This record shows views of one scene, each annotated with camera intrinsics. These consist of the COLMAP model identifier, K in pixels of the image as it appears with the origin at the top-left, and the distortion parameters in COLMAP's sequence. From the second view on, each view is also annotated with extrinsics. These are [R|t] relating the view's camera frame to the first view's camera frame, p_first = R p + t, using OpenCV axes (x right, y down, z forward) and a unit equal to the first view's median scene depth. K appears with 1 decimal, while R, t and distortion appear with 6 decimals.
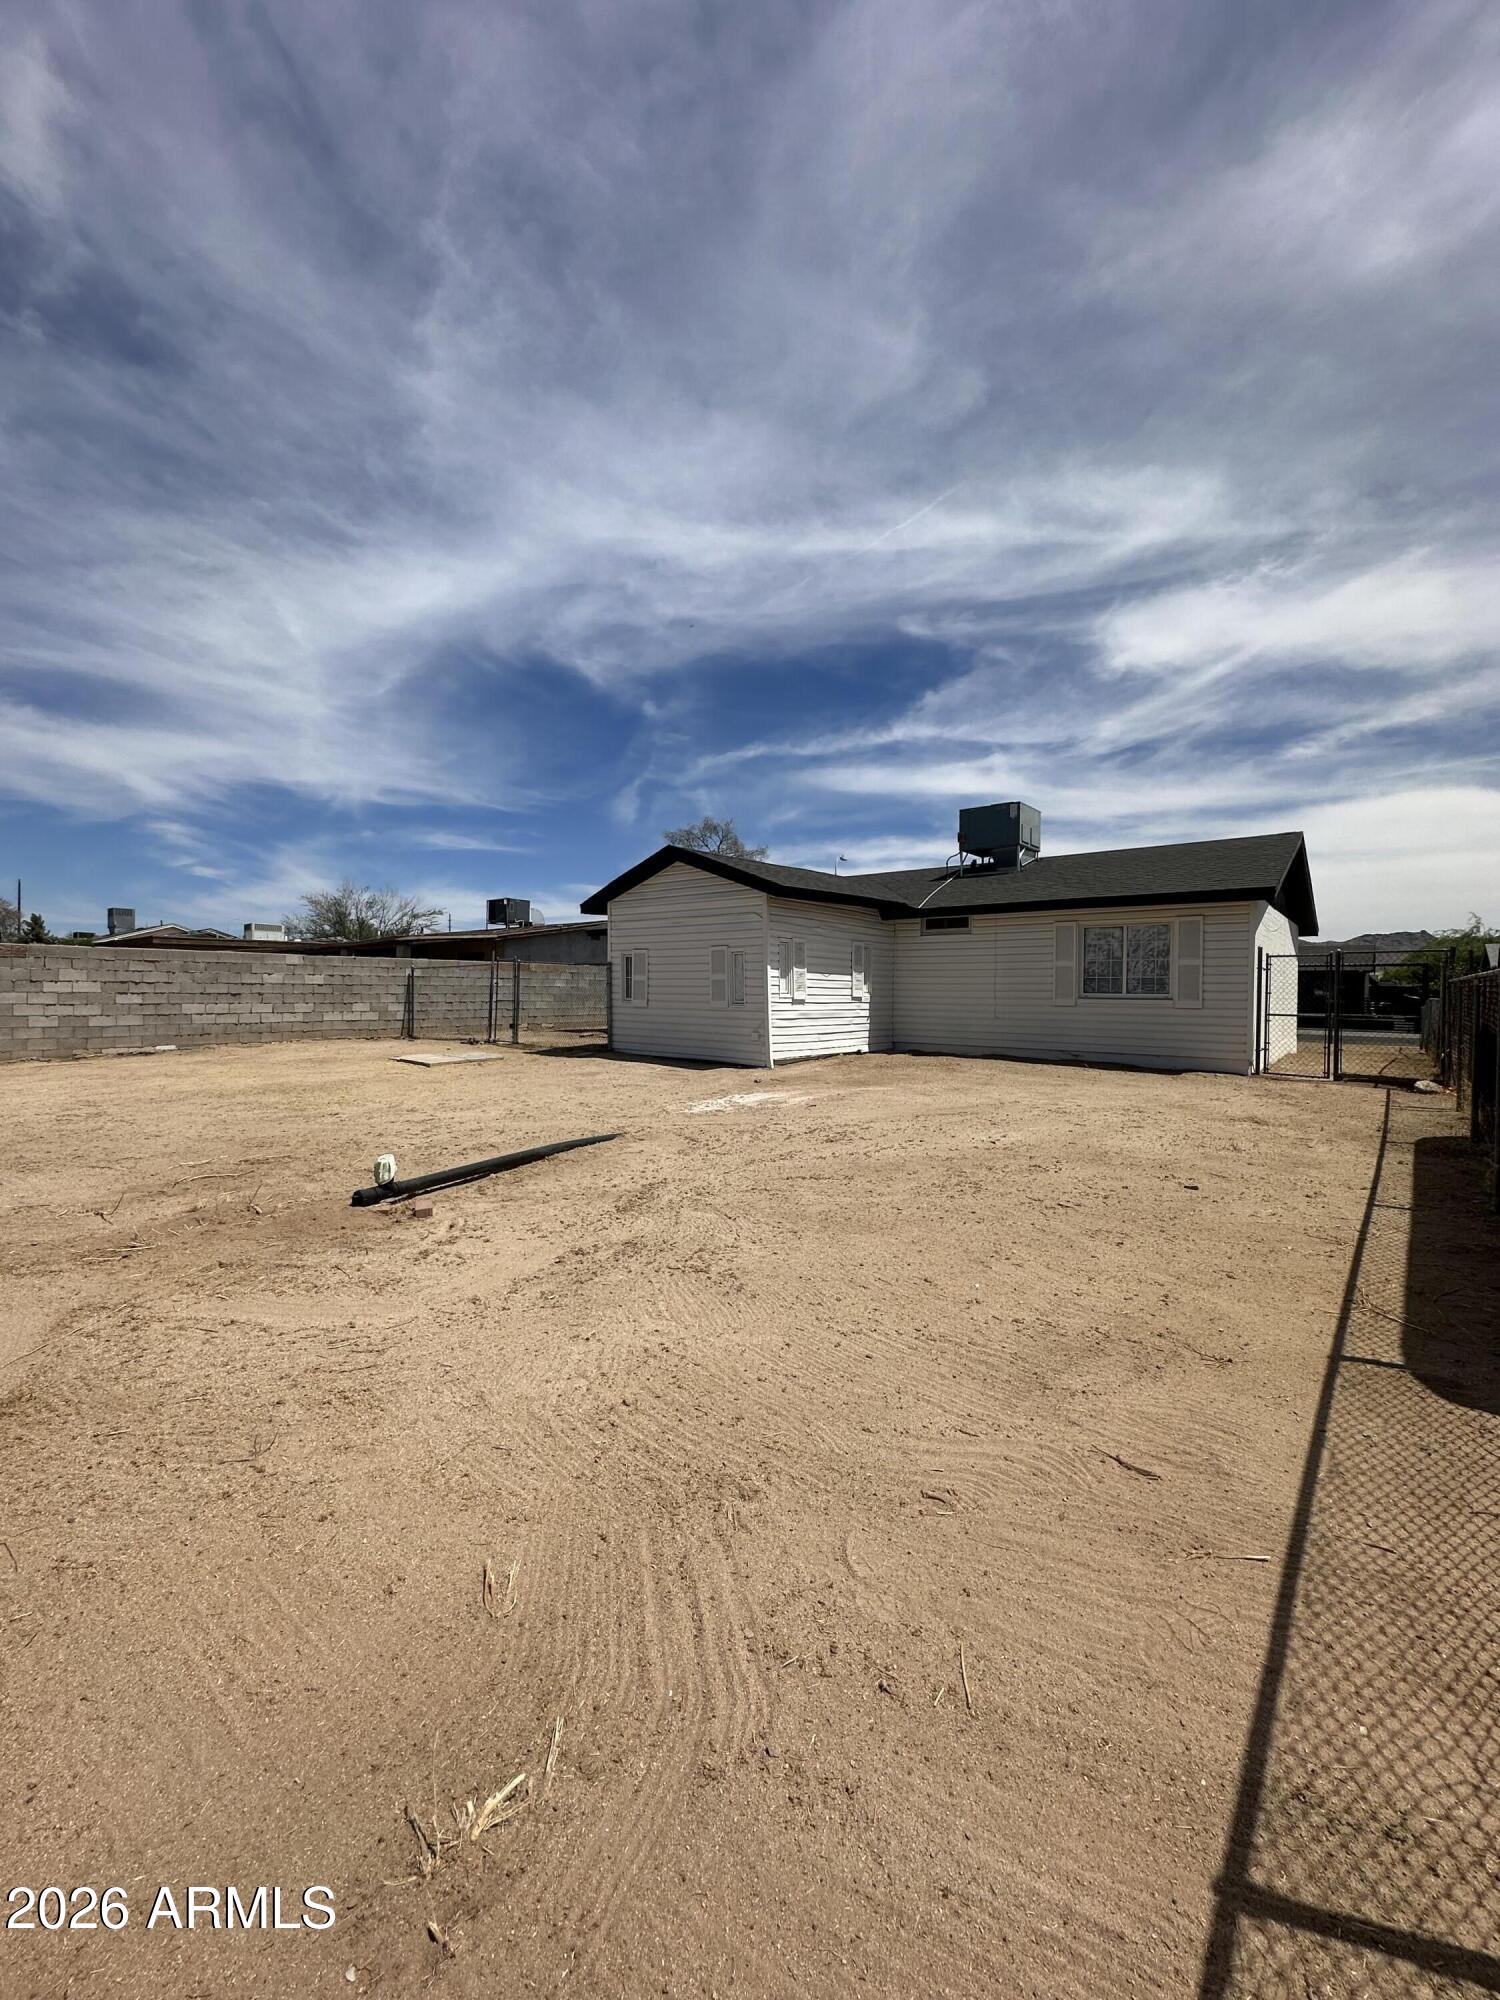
lens RADIAL K [[793.9, 0, 750.0], [0, 793.9, 1000.0], [0, 0, 1]] dist [-0.006116, 0.001235]
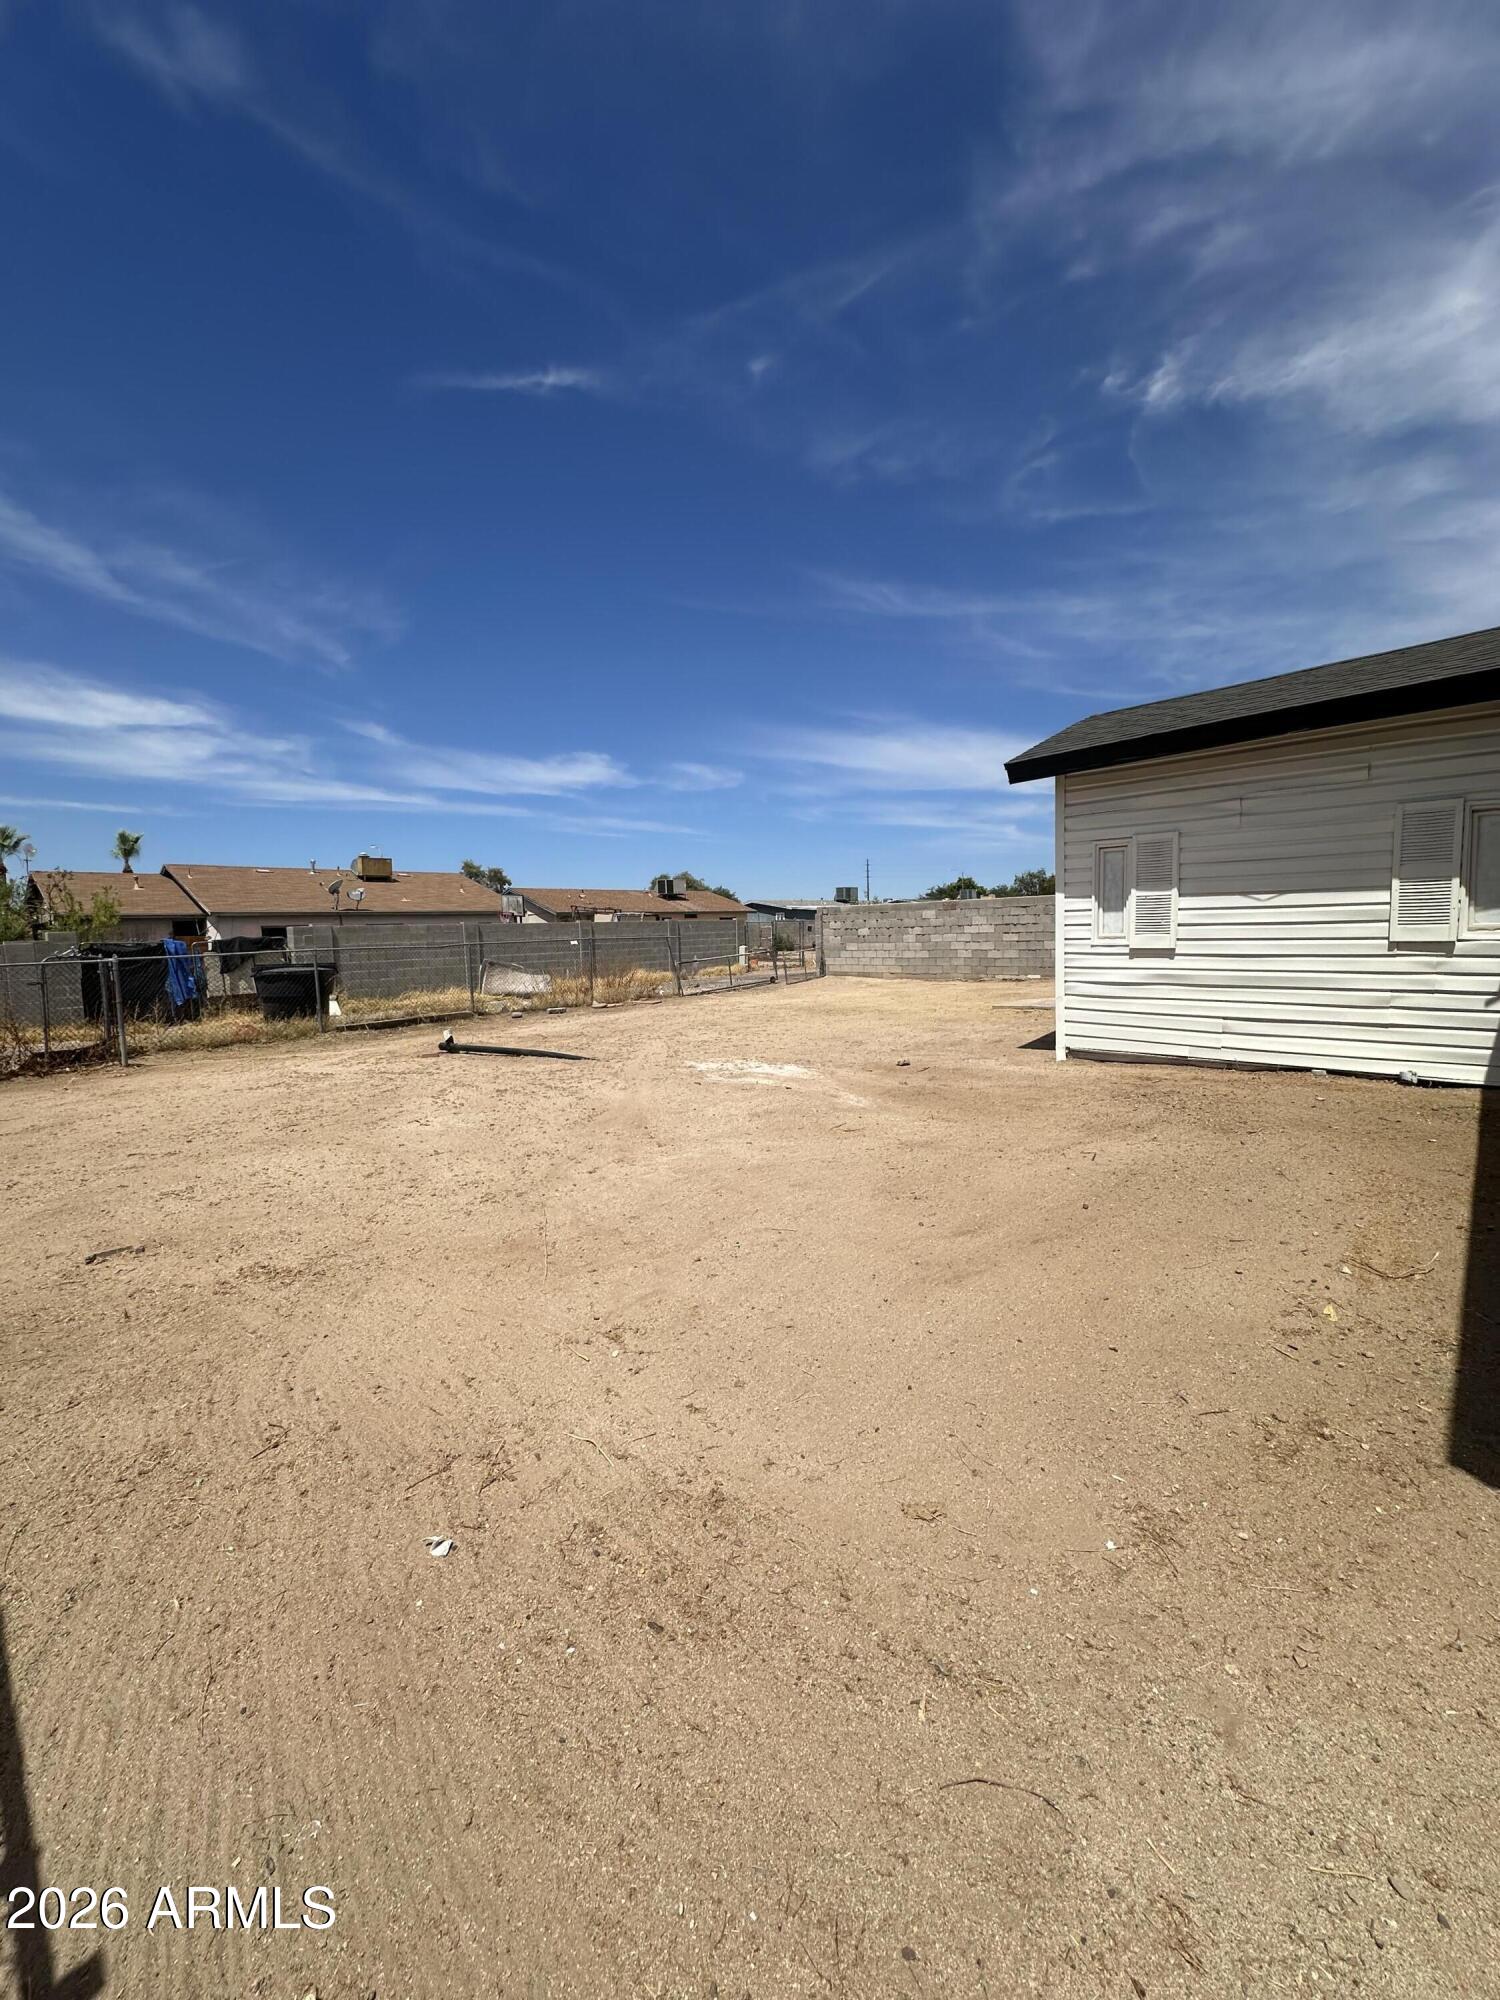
lens RADIAL K [[793.9, 0, 750.0], [0, 793.9, 1000.0], [0, 0, 1]] dist [-0.006116, 0.001235]
pose [[-0.073344, 0.082834, -0.993861, 0.567487], [0.020563, 0.996459, 0.081533, -0.014074], [0.997095, -0.014456, -0.074787, 0.708472]]
